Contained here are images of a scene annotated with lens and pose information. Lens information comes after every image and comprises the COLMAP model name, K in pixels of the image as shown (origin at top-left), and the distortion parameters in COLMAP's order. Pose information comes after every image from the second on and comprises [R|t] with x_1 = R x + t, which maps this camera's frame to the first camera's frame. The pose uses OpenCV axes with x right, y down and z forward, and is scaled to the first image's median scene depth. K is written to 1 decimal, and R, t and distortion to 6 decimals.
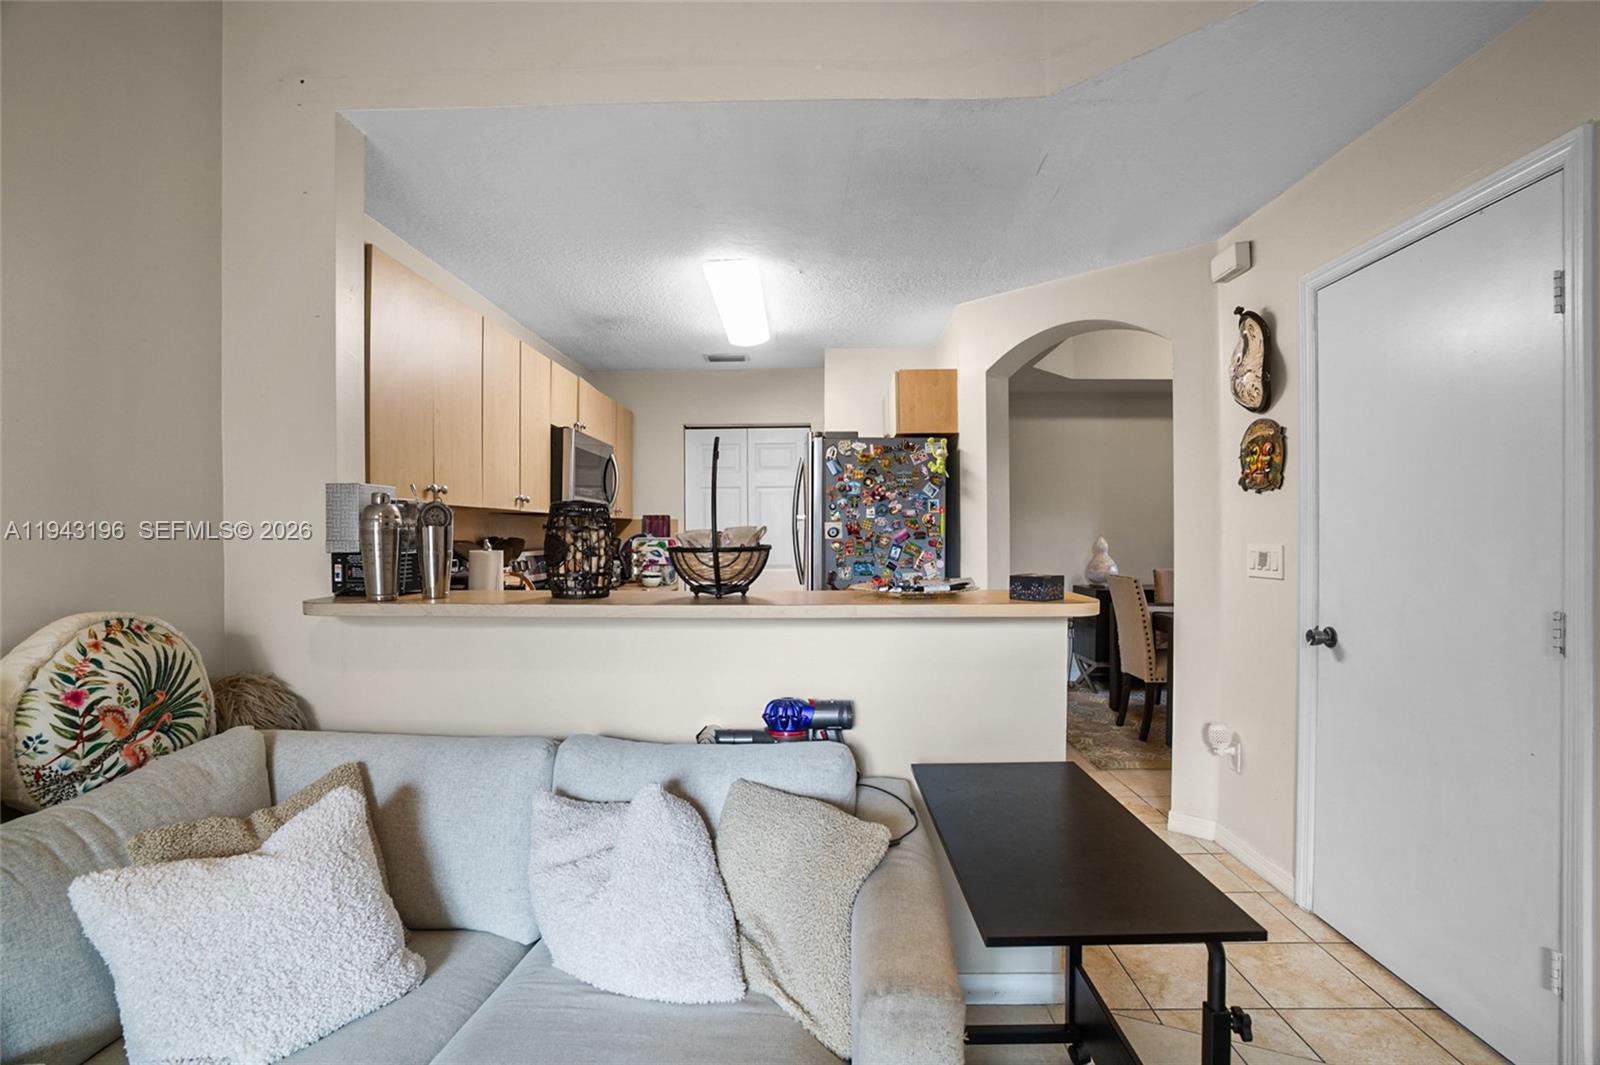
lens RADIAL K [[756.1, 0, 810.4], [0, 756.1, 541.8], [0, 0, 1]] dist [-0.068597, 0.029347]
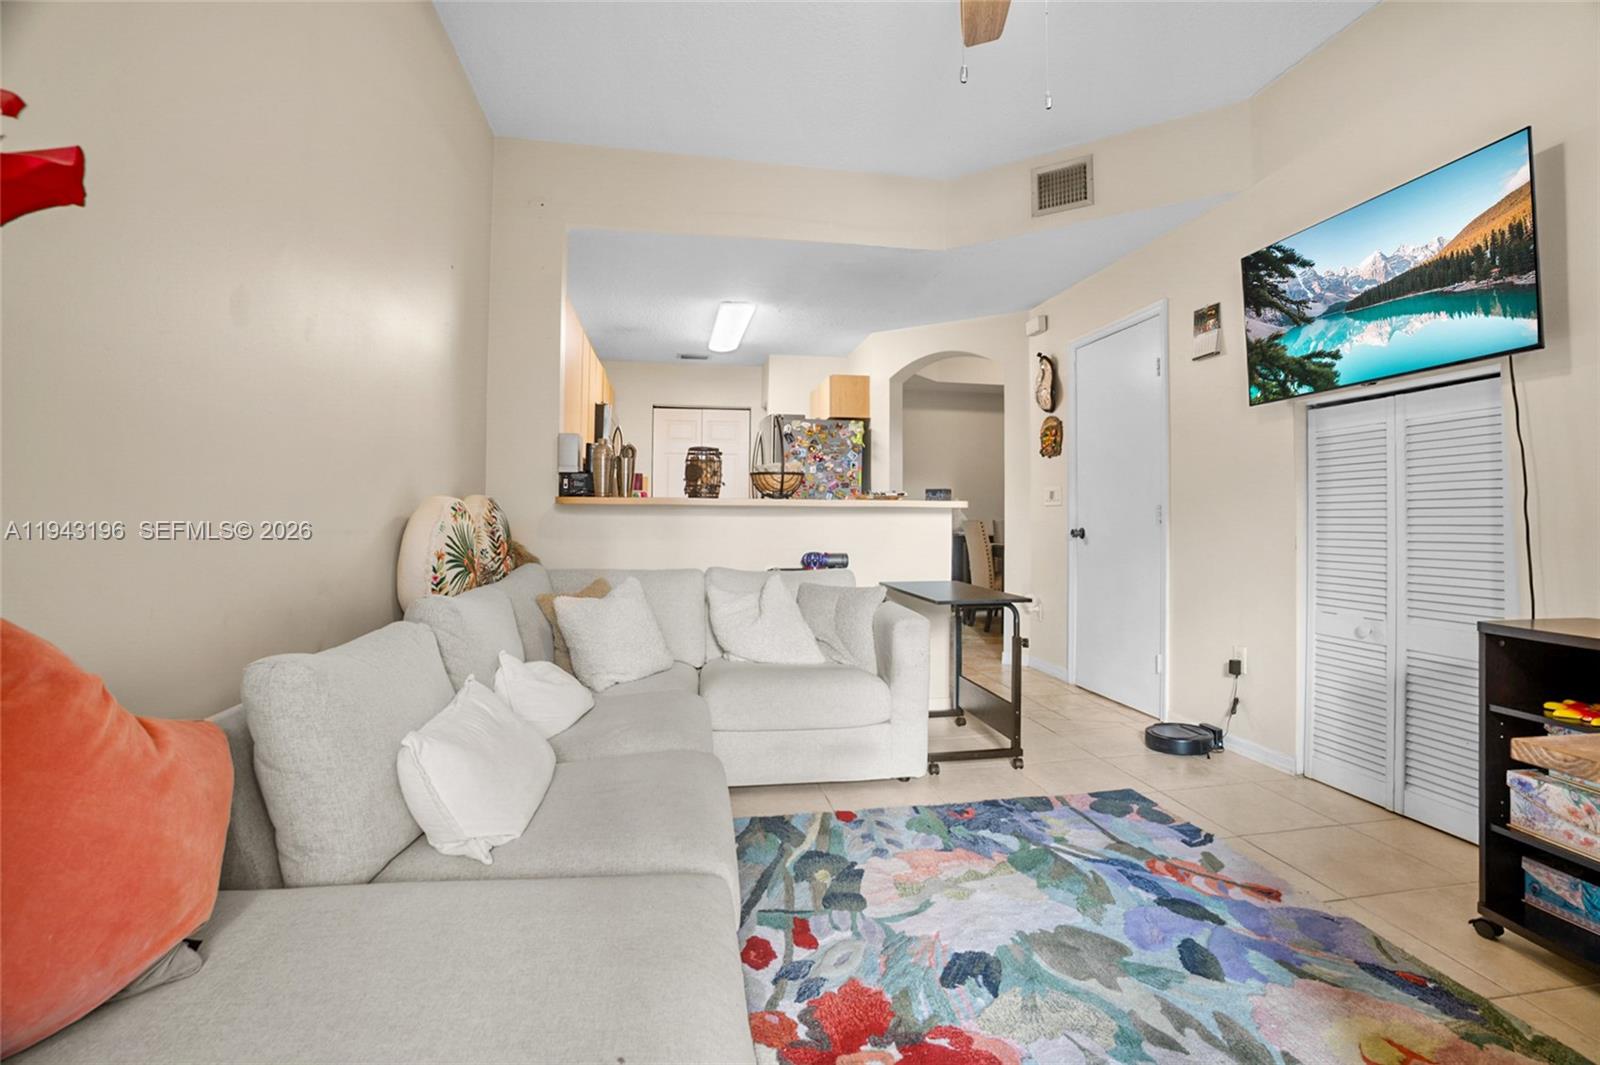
lens RADIAL K [[748.0, 0, 808.7], [0, 748.0, 506.7], [0, 0, 1]] dist [-0.064613, 0.027937]
pose [[0.982019, 0.014087, 0.188256, -0.265862], [-0.010121, 0.999707, -0.022007, 0.087425], [-0.188511, 0.019706, 0.981873, -0.576604]]
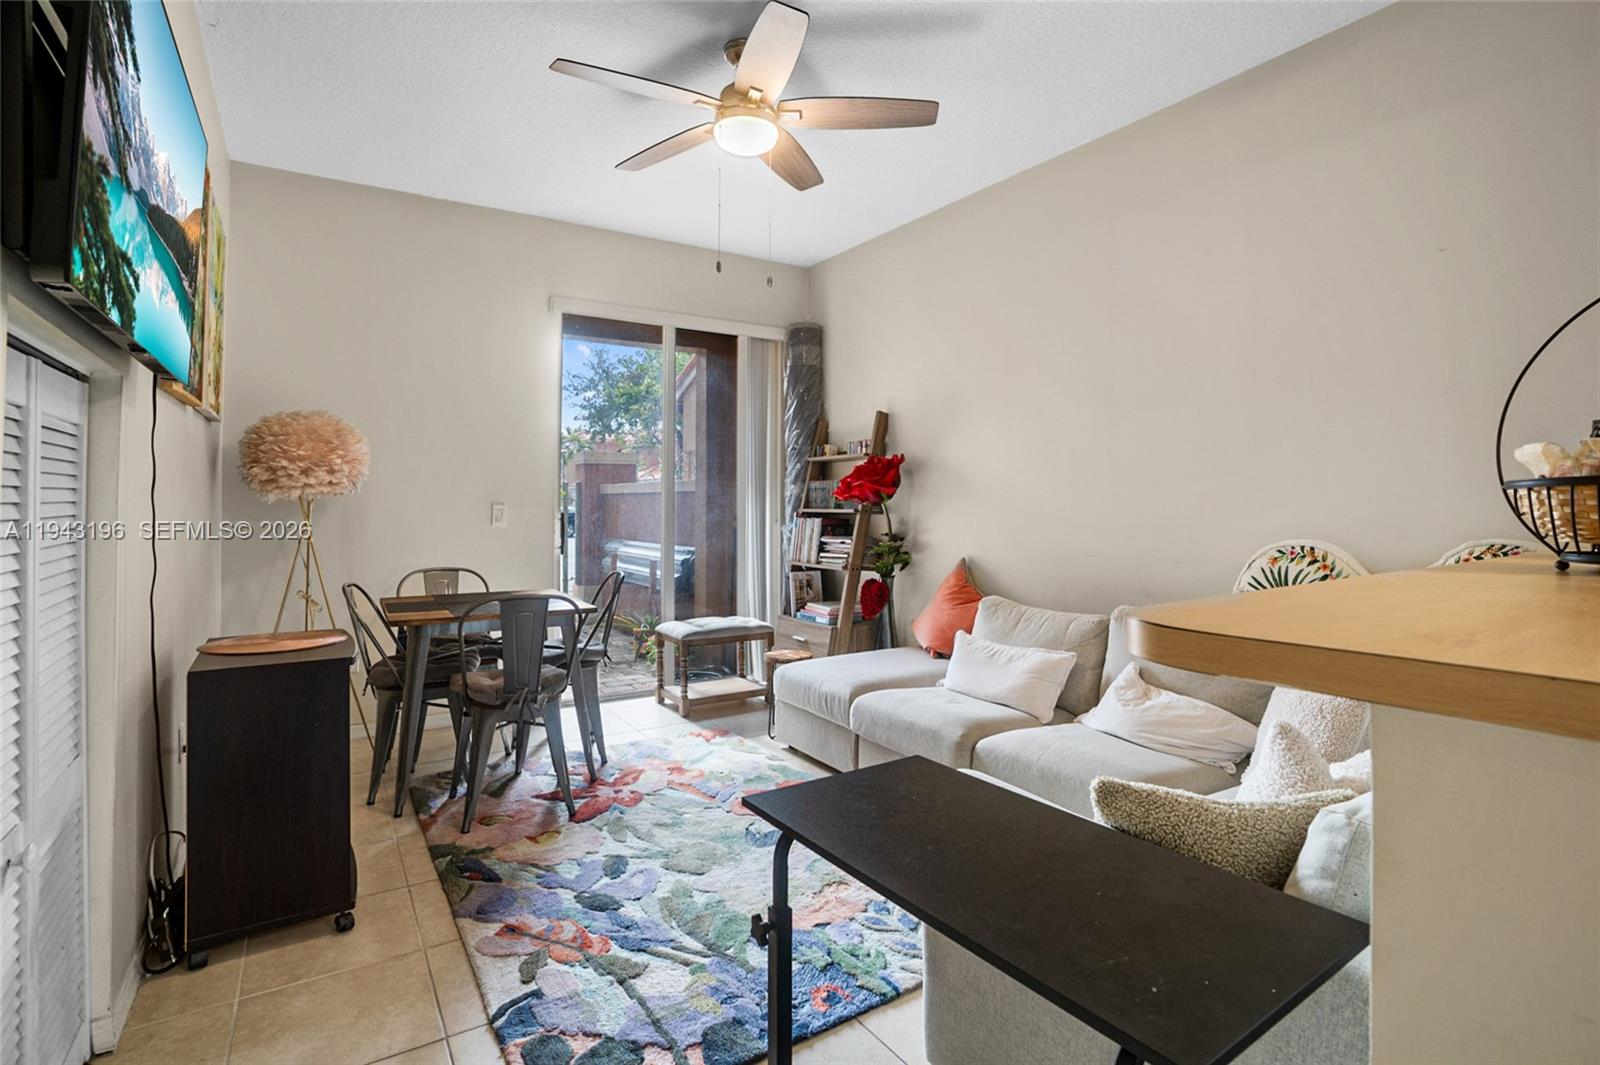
lens RADIAL K [[748.0, 0, 808.7], [0, 748.0, 506.7], [0, 0, 1]] dist [-0.064613, 0.027937]
pose [[-0.823755, 0.002764, -0.566940, 0.422467], [-0.002286, 0.999964, 0.008198, 0.015476], [0.566942, 0.008049, -0.823718, 0.709169]]
